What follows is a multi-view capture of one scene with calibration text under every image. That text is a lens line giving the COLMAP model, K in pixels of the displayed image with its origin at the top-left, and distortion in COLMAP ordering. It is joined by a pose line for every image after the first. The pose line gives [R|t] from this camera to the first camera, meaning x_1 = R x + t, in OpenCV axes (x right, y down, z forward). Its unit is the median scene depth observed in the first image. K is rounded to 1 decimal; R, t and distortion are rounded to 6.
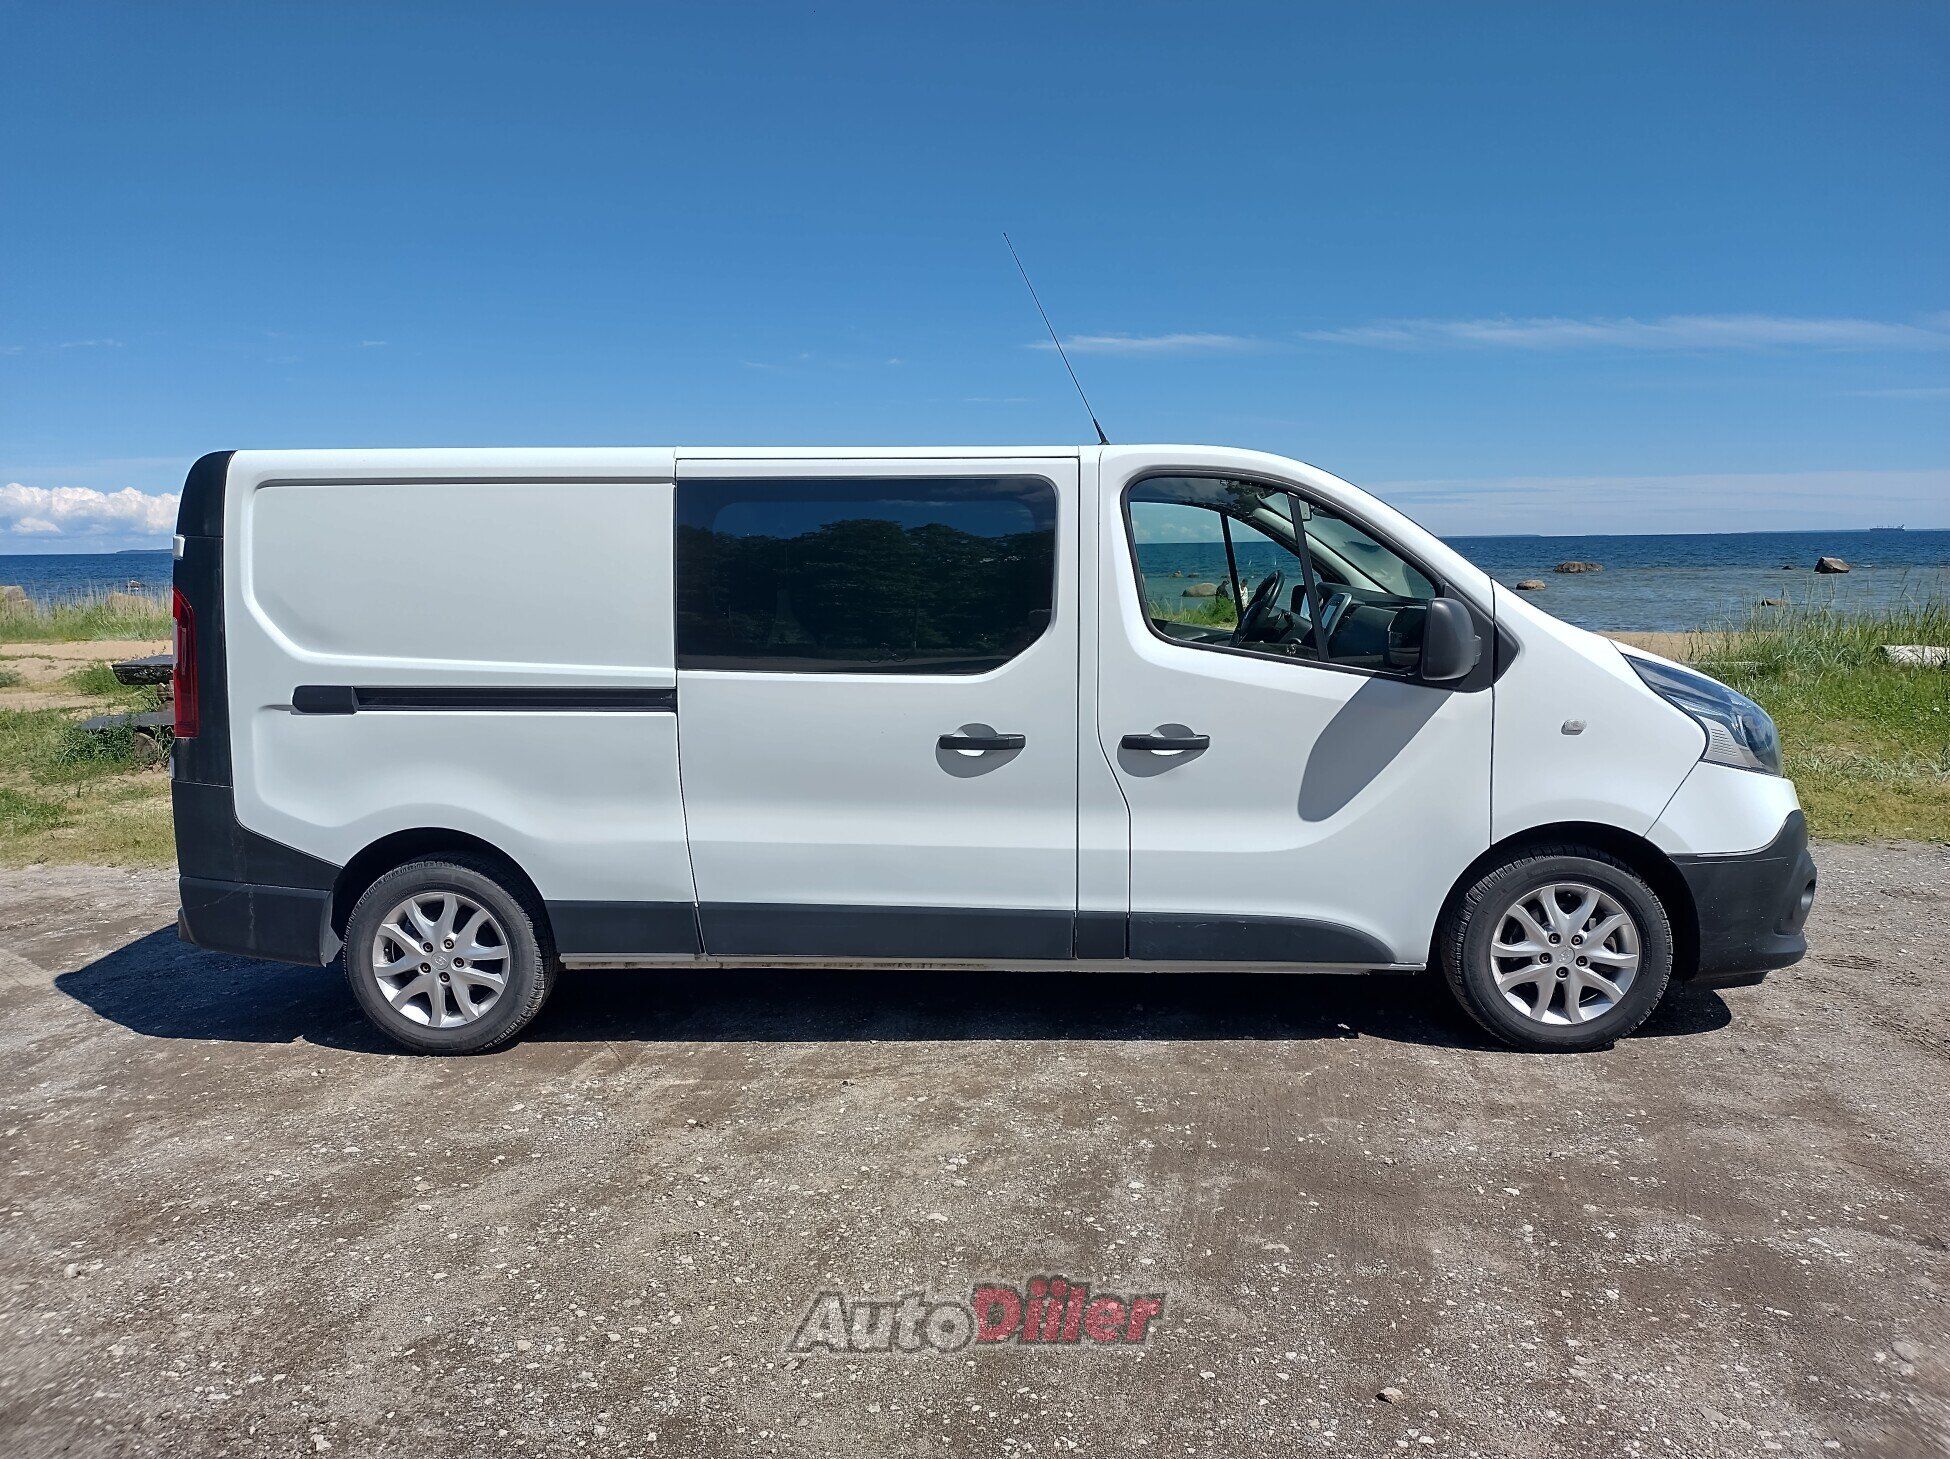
lens RADIAL K [[1418.9, 0, 975.0], [0, 1418.9, 729.5], [0, 0, 1]] dist [0.041361, -0.040081]
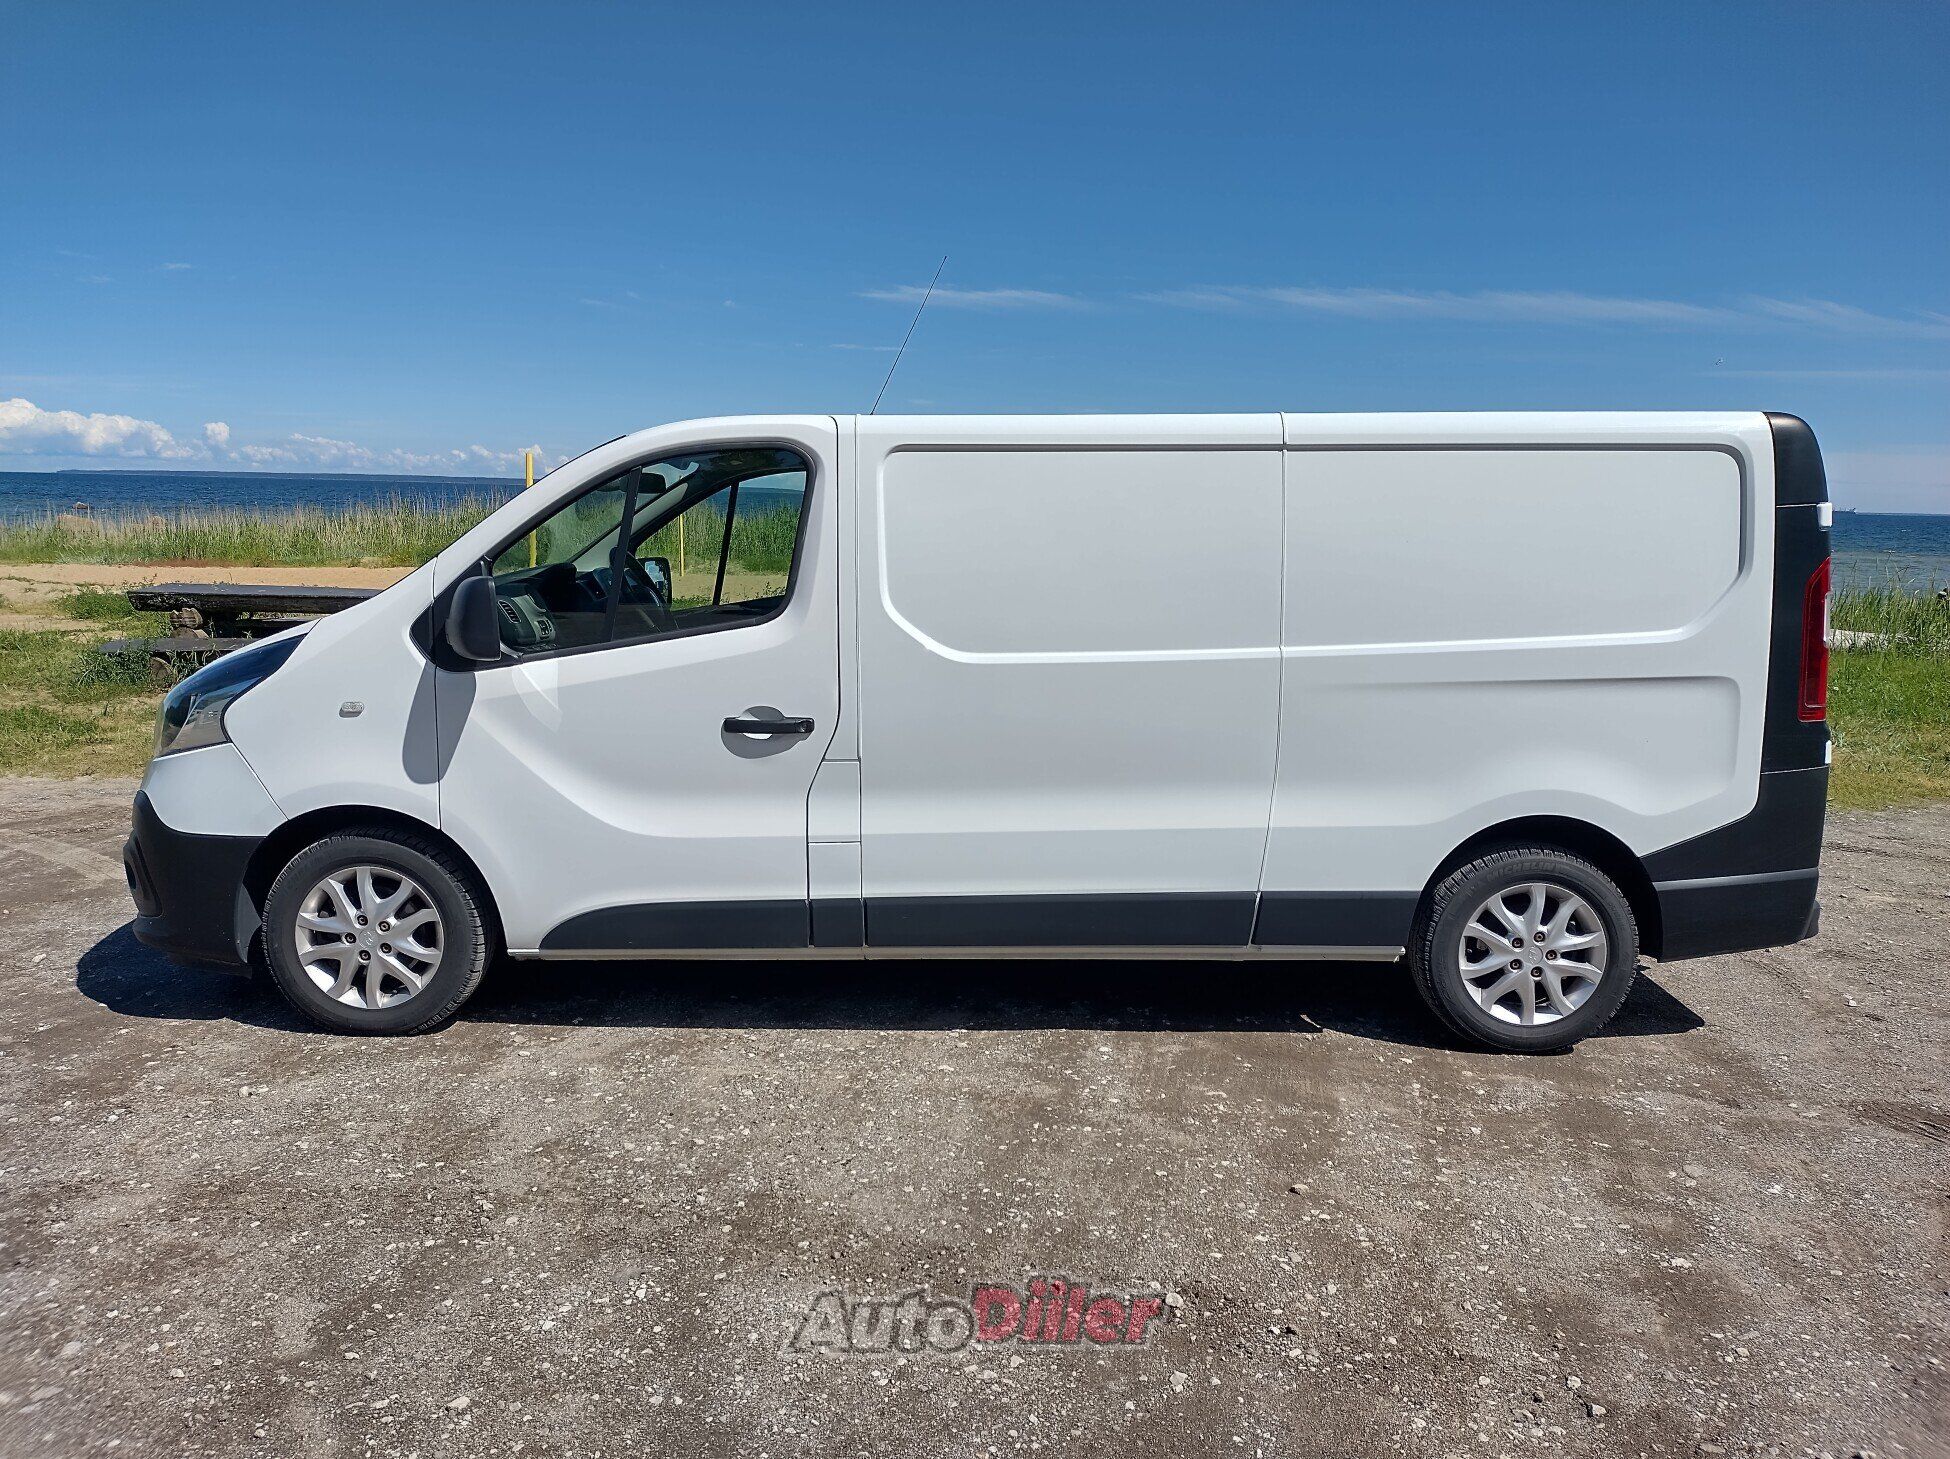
lens RADIAL K [[1407.1, 0, 972.2], [0, 1407.1, 729.0], [0, 0, 1]] dist [0.090135, -0.126856]
pose [[0.999110, 0.030449, 0.029183, -0.053774], [-0.031402, 0.998969, 0.032771, 0.006512], [-0.028155, -0.033659, 0.999037, -0.247878]]
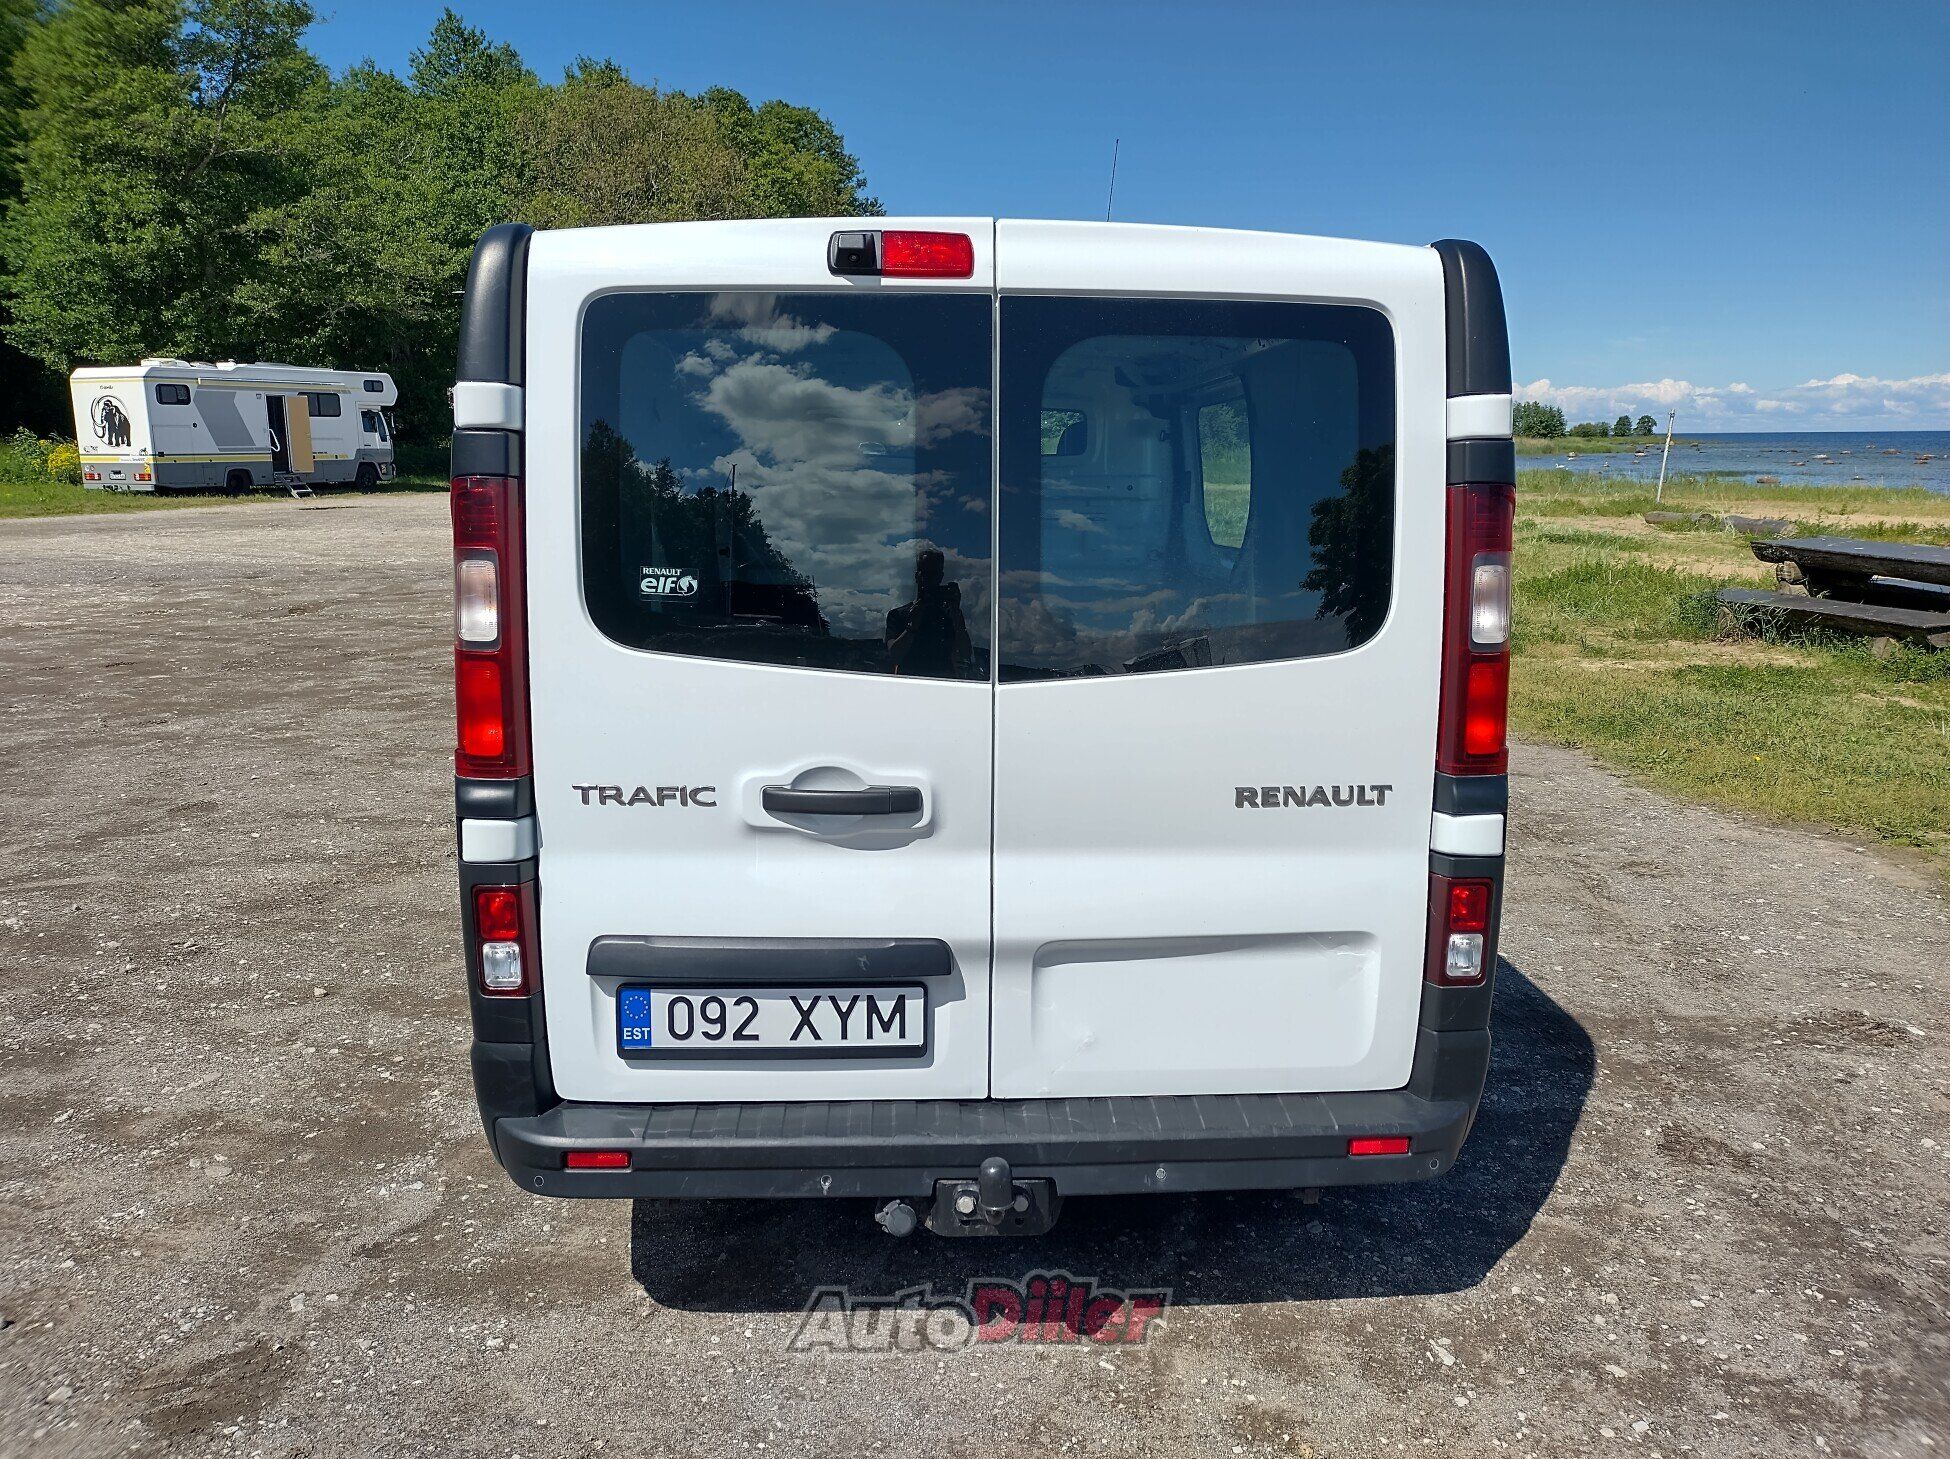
lens RADIAL K [[1418.9, 0, 975.0], [0, 1418.9, 729.5], [0, 0, 1]] dist [0.041361, -0.040081]
pose [[0.084820, 0.209295, -0.974167, 1.588788], [-0.121017, 0.972616, 0.198425, -0.196538], [0.989020, 0.101060, 0.107825, 1.308289]]
